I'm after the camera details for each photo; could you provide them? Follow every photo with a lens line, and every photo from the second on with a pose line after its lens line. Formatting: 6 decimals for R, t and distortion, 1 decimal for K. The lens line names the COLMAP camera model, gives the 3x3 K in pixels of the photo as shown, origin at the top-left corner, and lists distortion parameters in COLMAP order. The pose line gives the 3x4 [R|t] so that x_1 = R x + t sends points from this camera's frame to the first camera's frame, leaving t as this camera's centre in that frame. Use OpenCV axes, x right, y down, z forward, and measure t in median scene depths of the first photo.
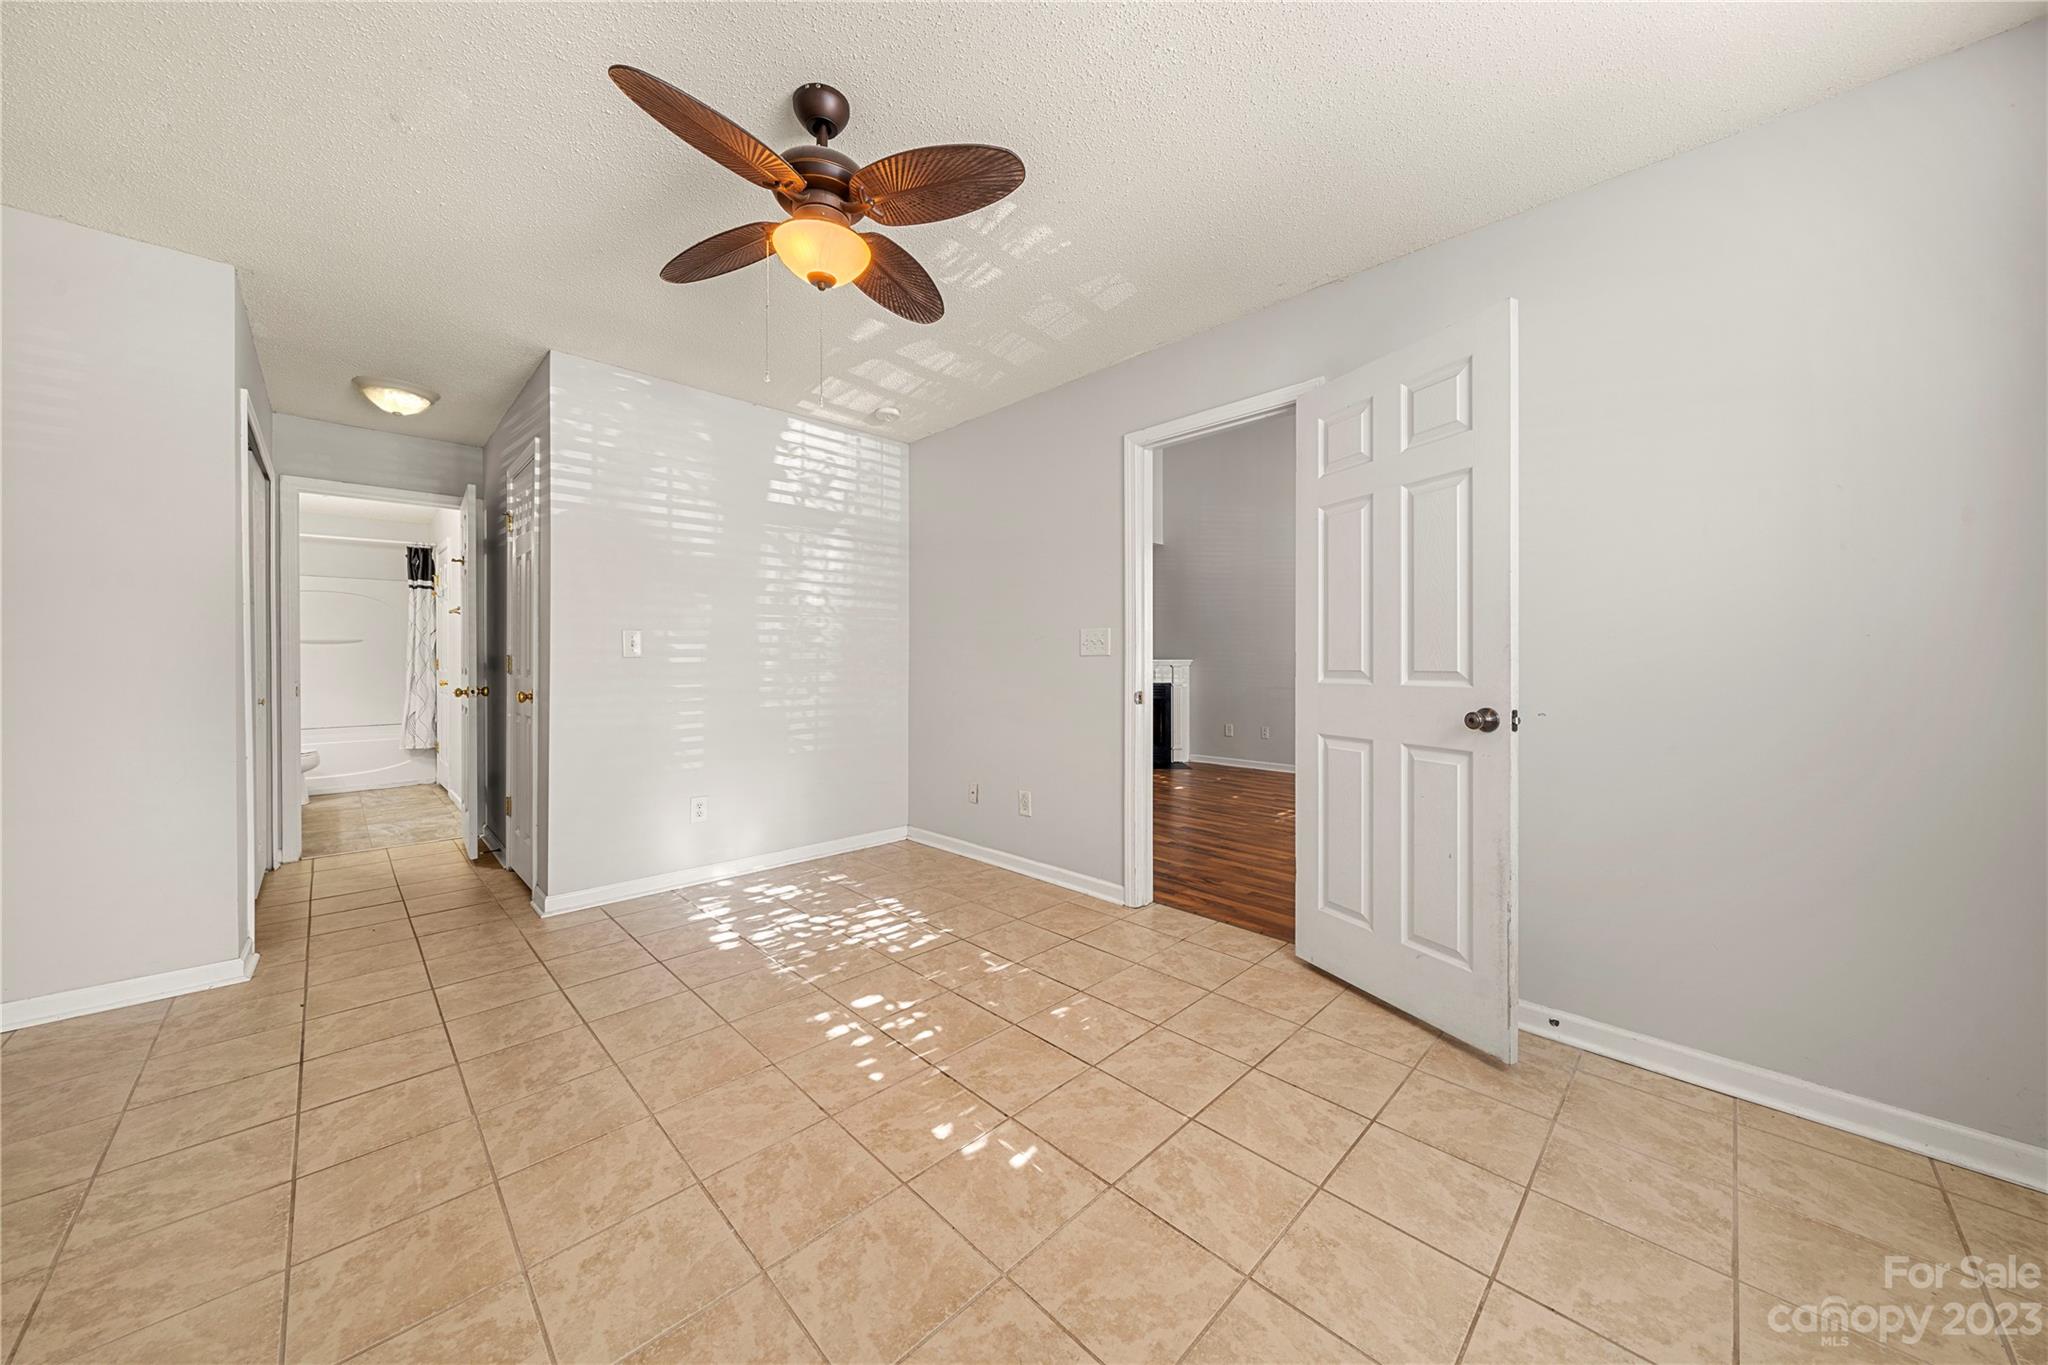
lens RADIAL K [[703.3, 0, 1016.1], [0, 703.3, 663.7], [0, 0, 1]] dist [-0.000788, -0.000123]
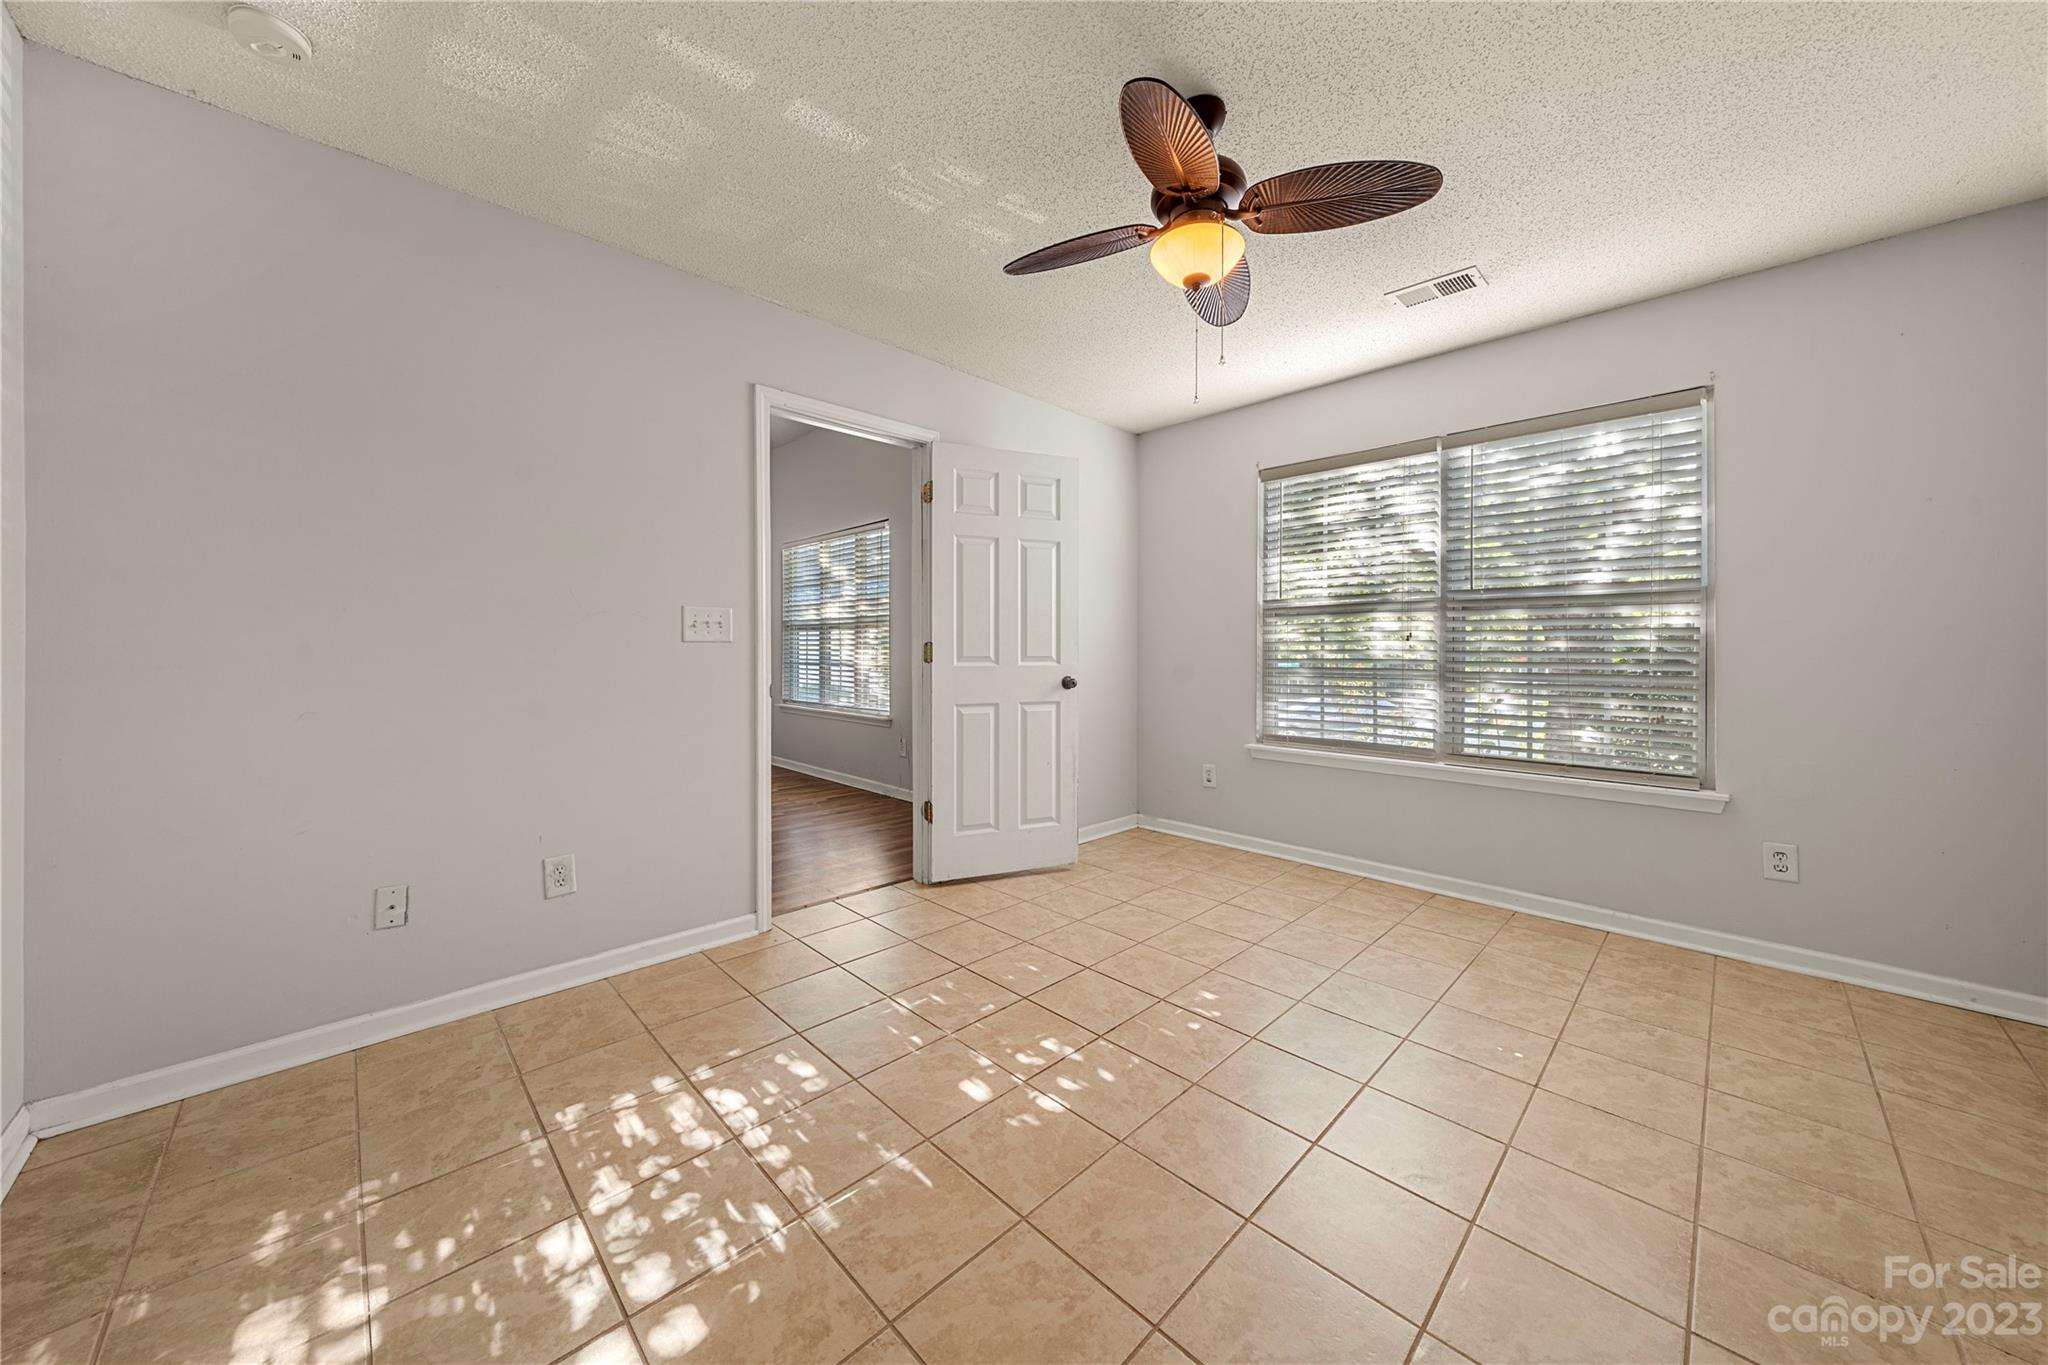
lens RADIAL K [[703.3, 0, 1016.1], [0, 703.3, 663.7], [0, 0, 1]] dist [-0.000788, -0.000123]
pose [[-0.003361, -0.010569, 0.999938, -0.995778], [0.004246, 0.999935, 0.010583, 0.009847], [-0.999985, 0.004282, -0.003316, 0.980197]]
